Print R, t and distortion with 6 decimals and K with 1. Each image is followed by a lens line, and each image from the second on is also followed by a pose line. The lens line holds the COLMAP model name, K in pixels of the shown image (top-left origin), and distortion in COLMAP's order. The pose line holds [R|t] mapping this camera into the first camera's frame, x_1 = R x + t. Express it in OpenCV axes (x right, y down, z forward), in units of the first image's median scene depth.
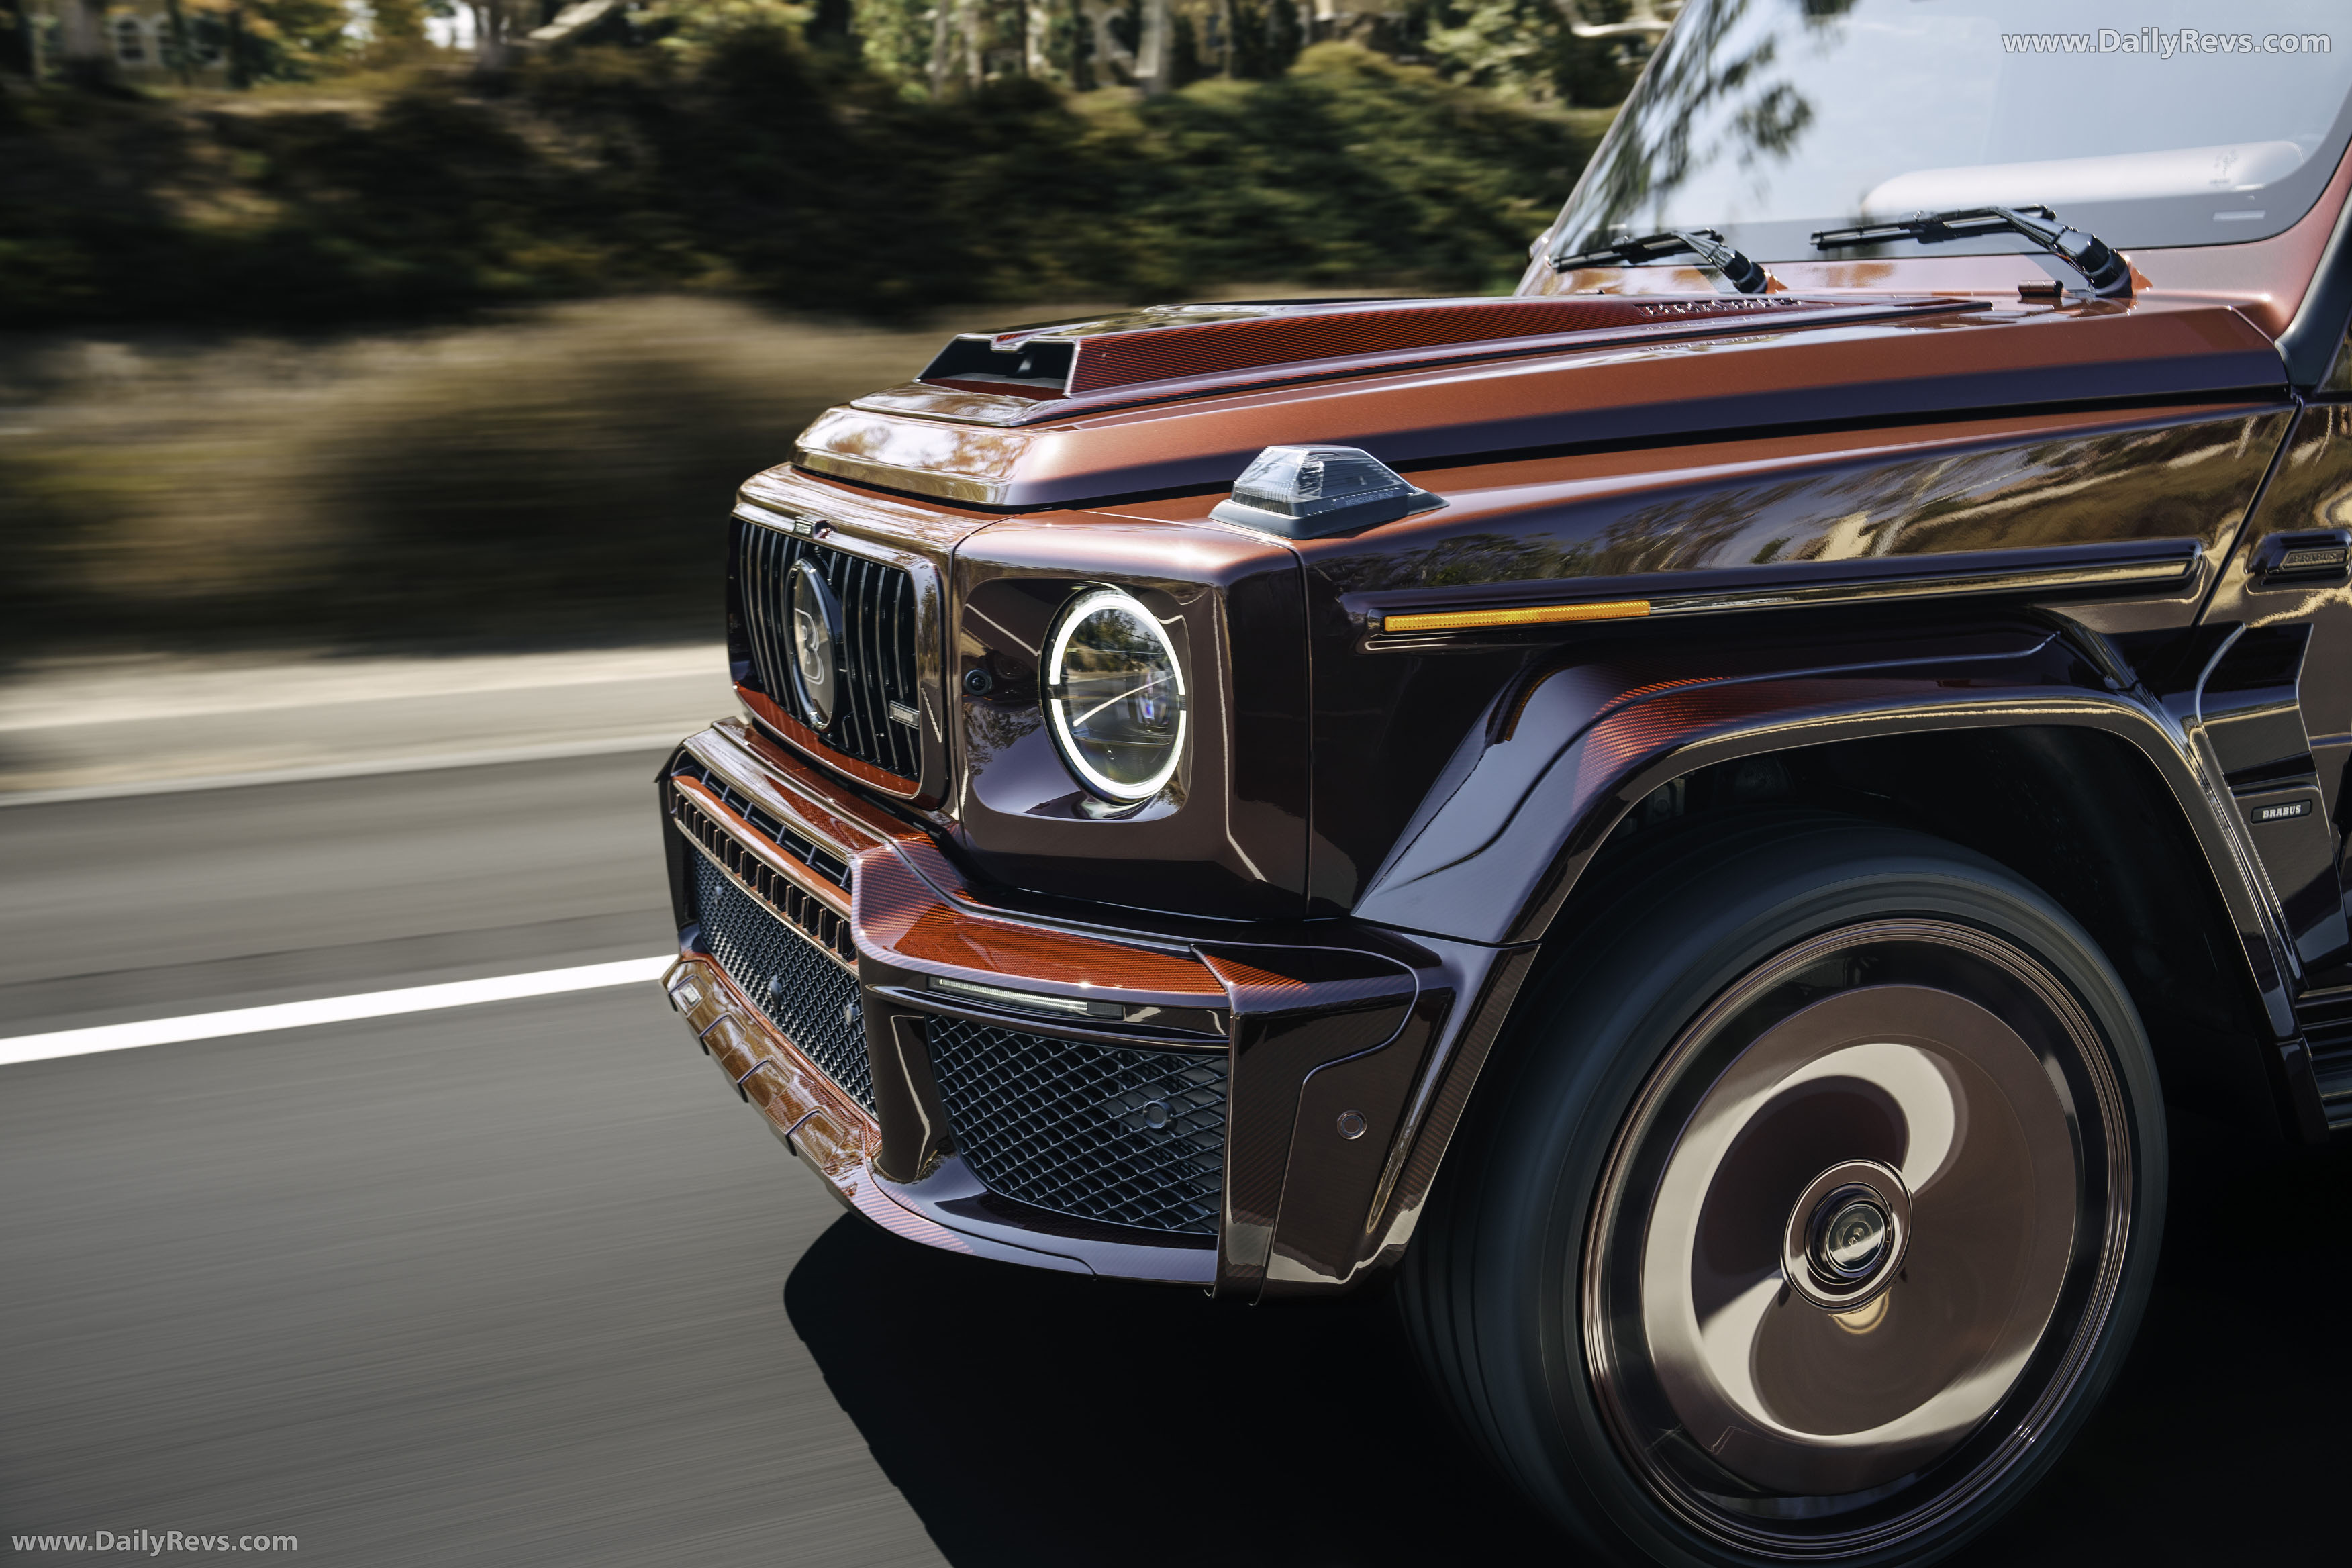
lens RADIAL K [[2580.9, 0, 1221.3], [0, 2580.9, 791.8], [0, 0, 1]] dist [0.010628, 0.374251]
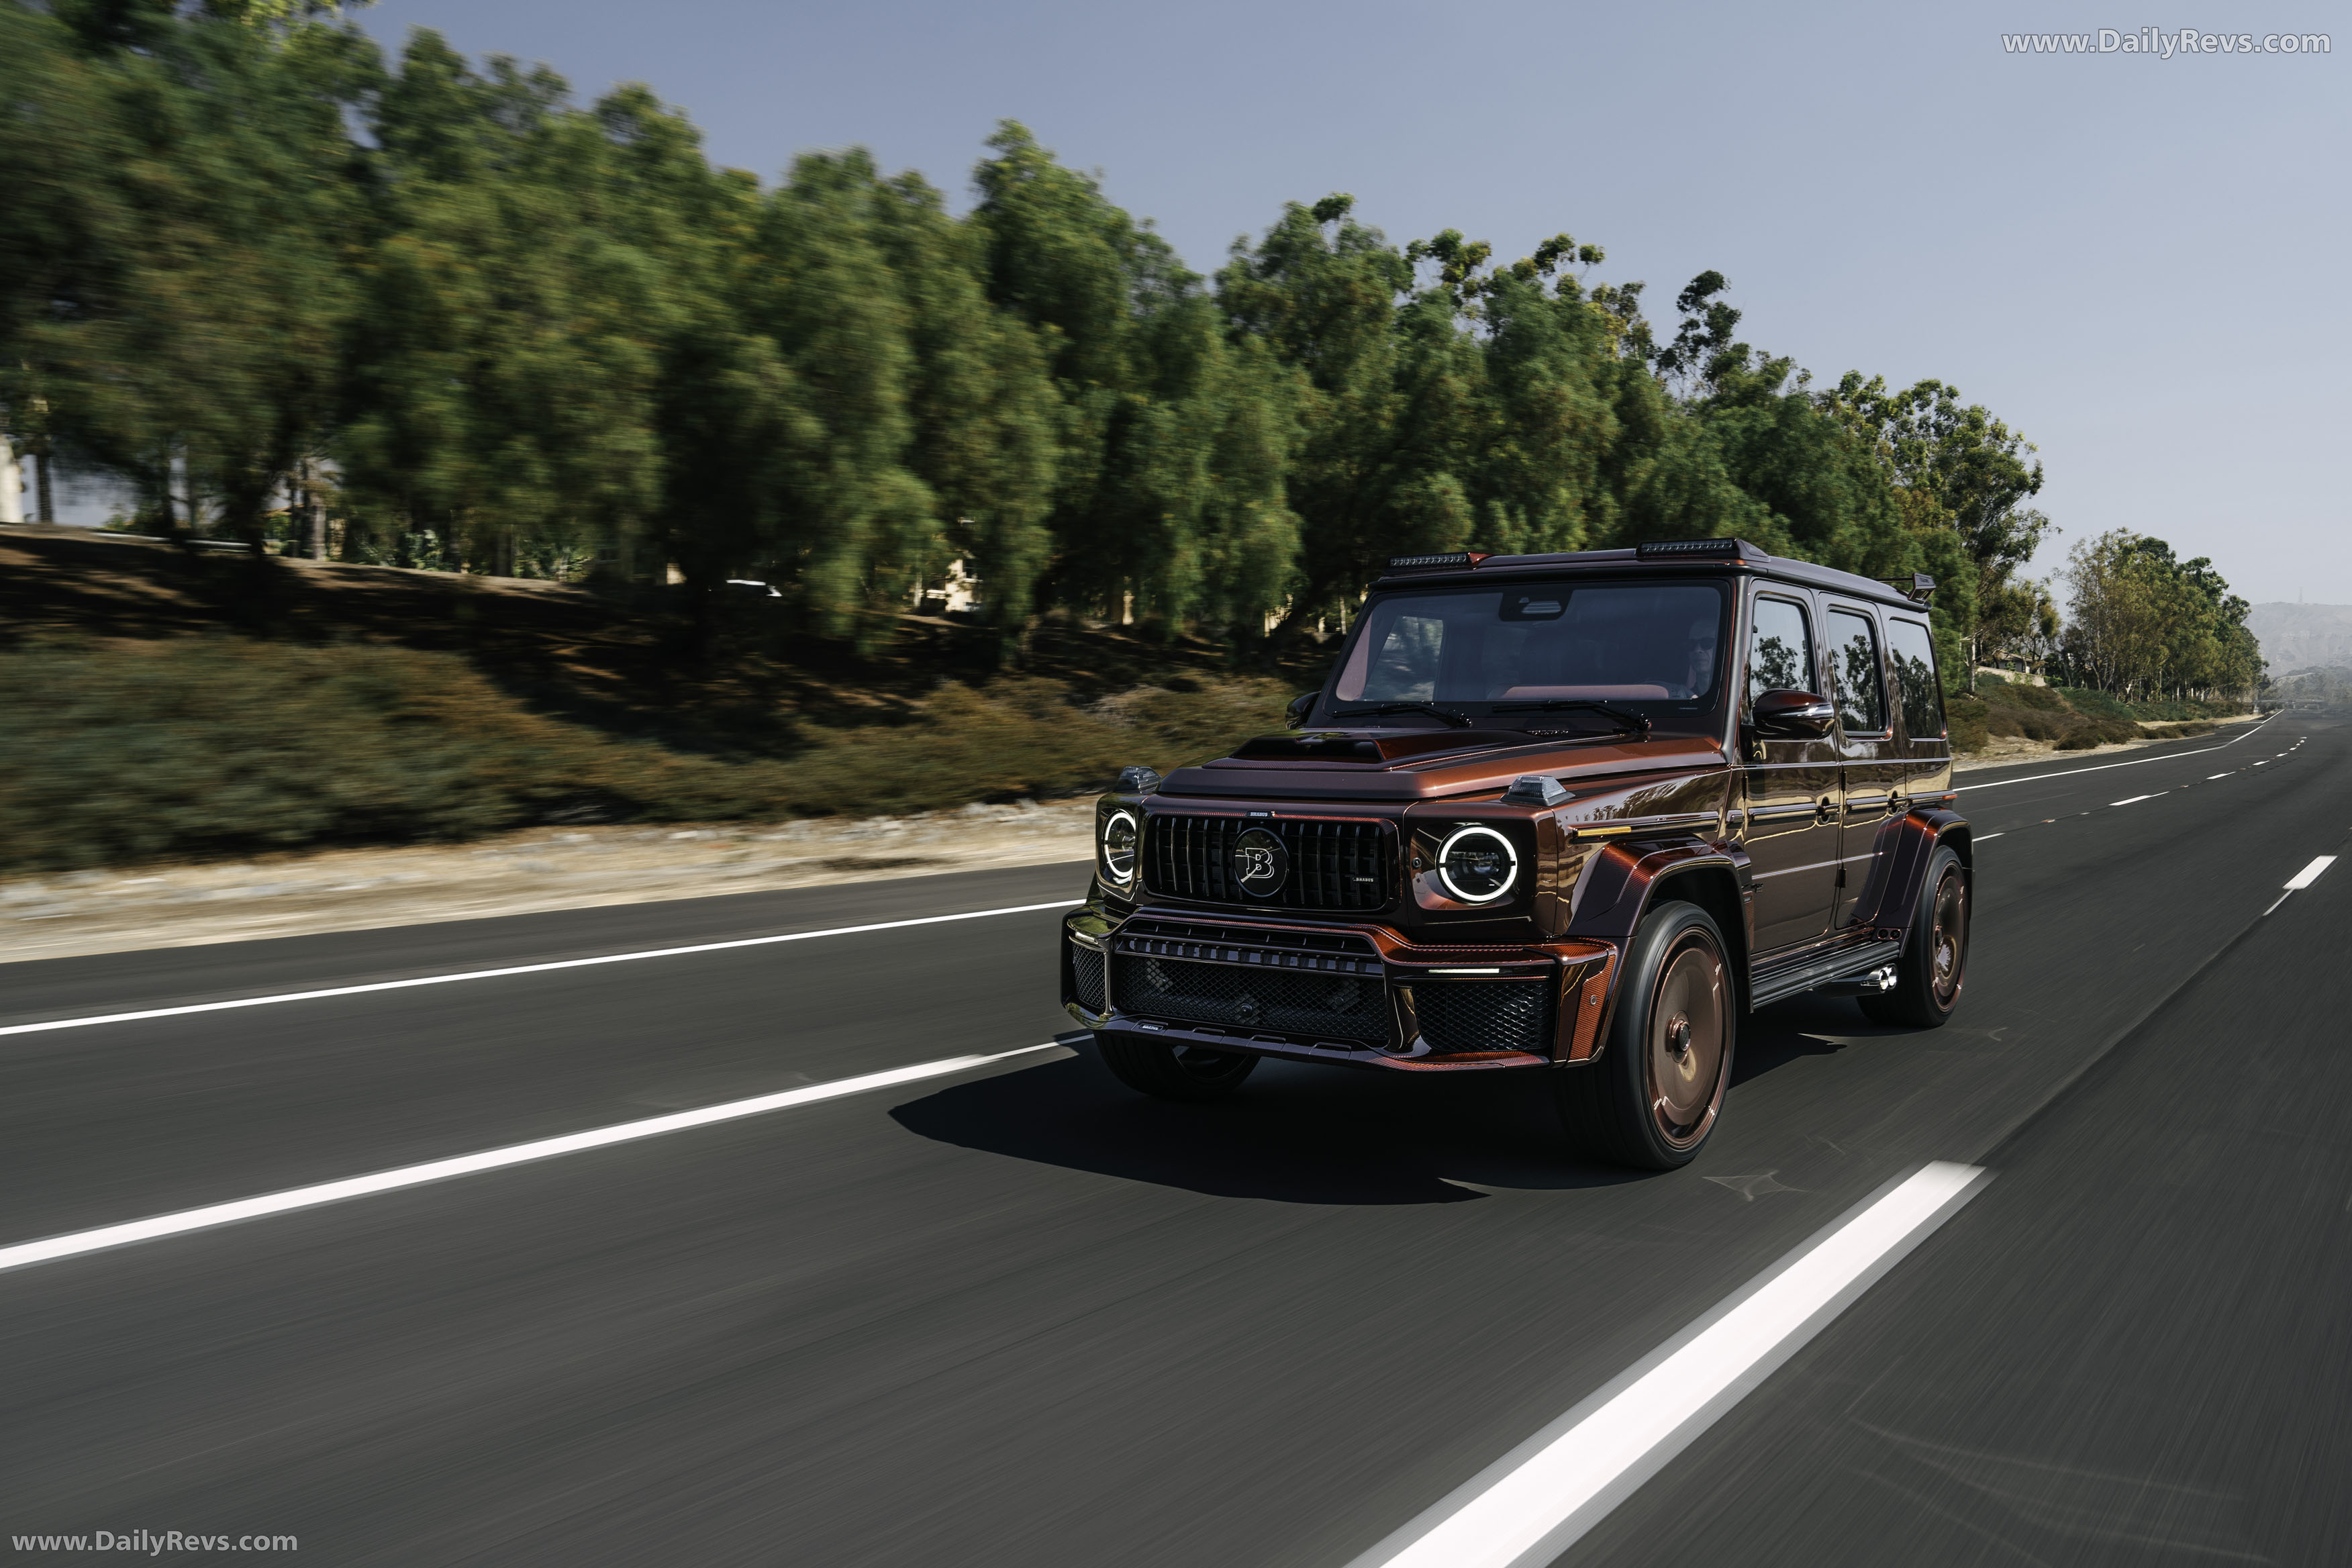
lens RADIAL K [[1777.3, 0, 1253.0], [0, 1777.3, 786.4], [0, 0, 1]] dist [0.001036, 0.000412]
pose [[0.857323, 0.001526, 0.514777, -1.135814], [0.082125, 0.986782, -0.139699, 0.118074], [-0.508186, 0.162044, 0.845865, -0.472780]]
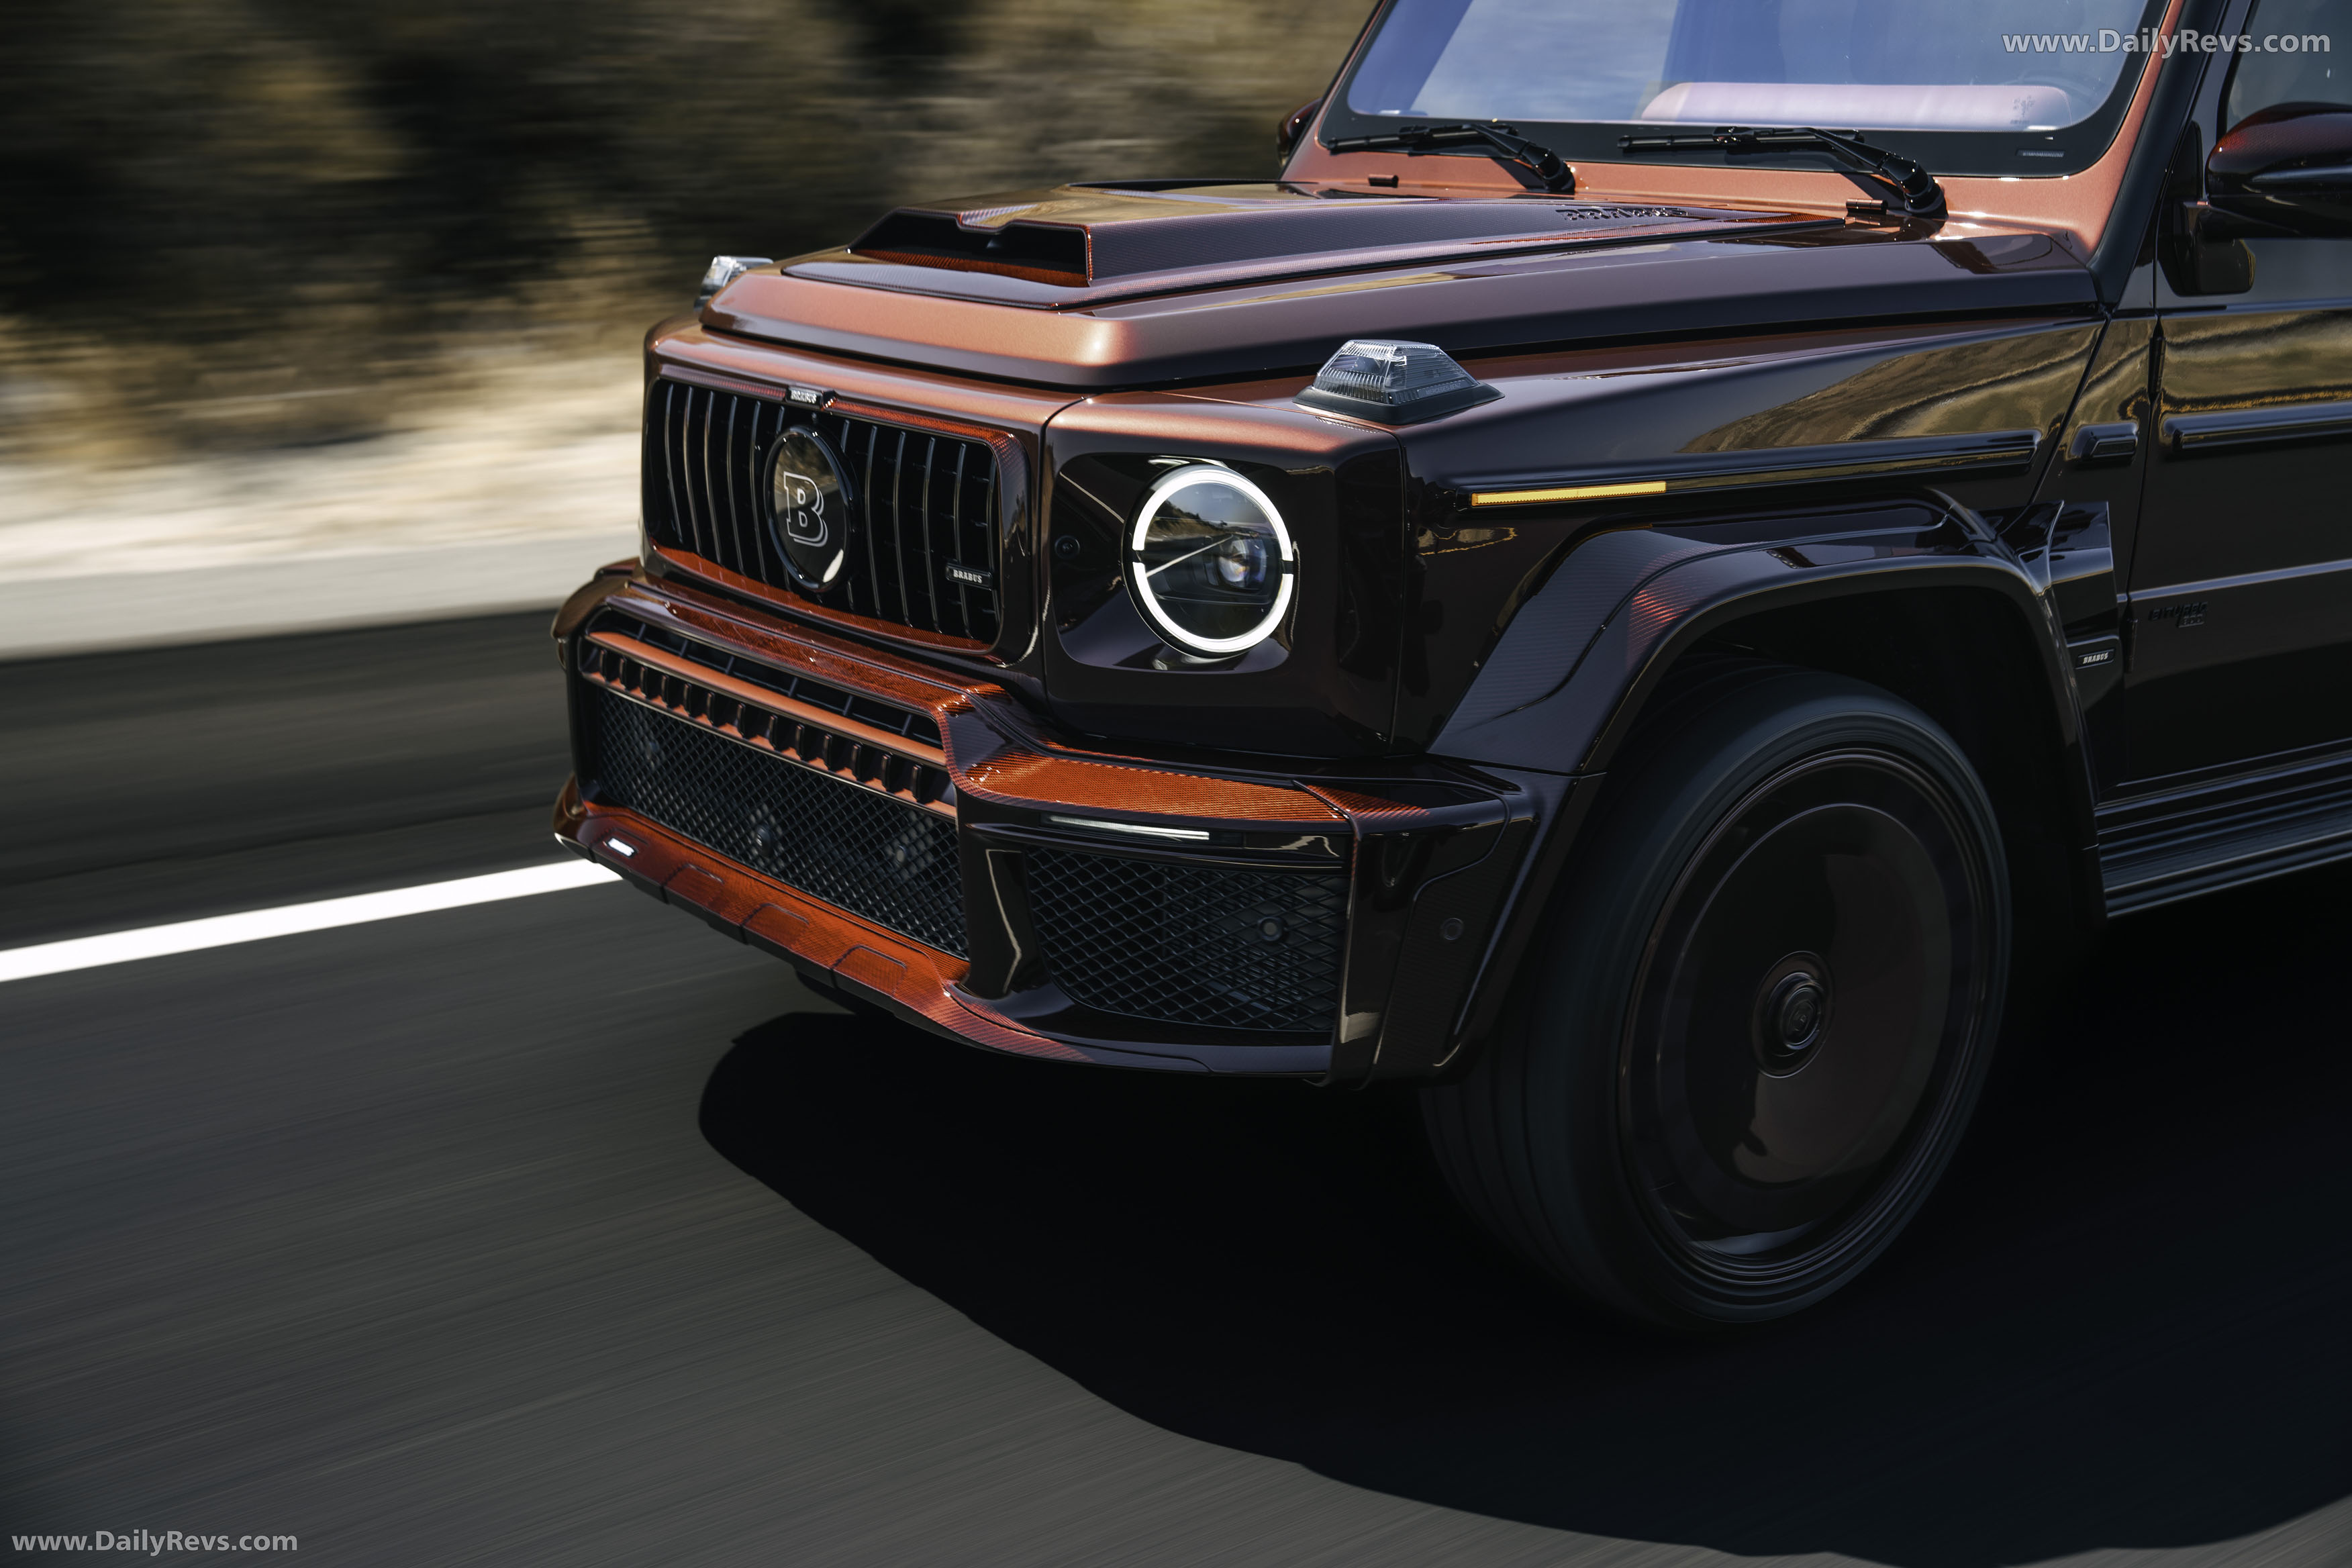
lens RADIAL K [[2780.4, 0, 1176.0], [0, 2780.4, 784.0], [0, 0, 1]] dist [0.120946, 0.010303]
pose [[0.968106, -0.015734, 0.250045, -0.330327], [0.003232, 0.998727, 0.050330, -0.000919], [-0.250519, -0.047917, 0.966925, -0.158594]]
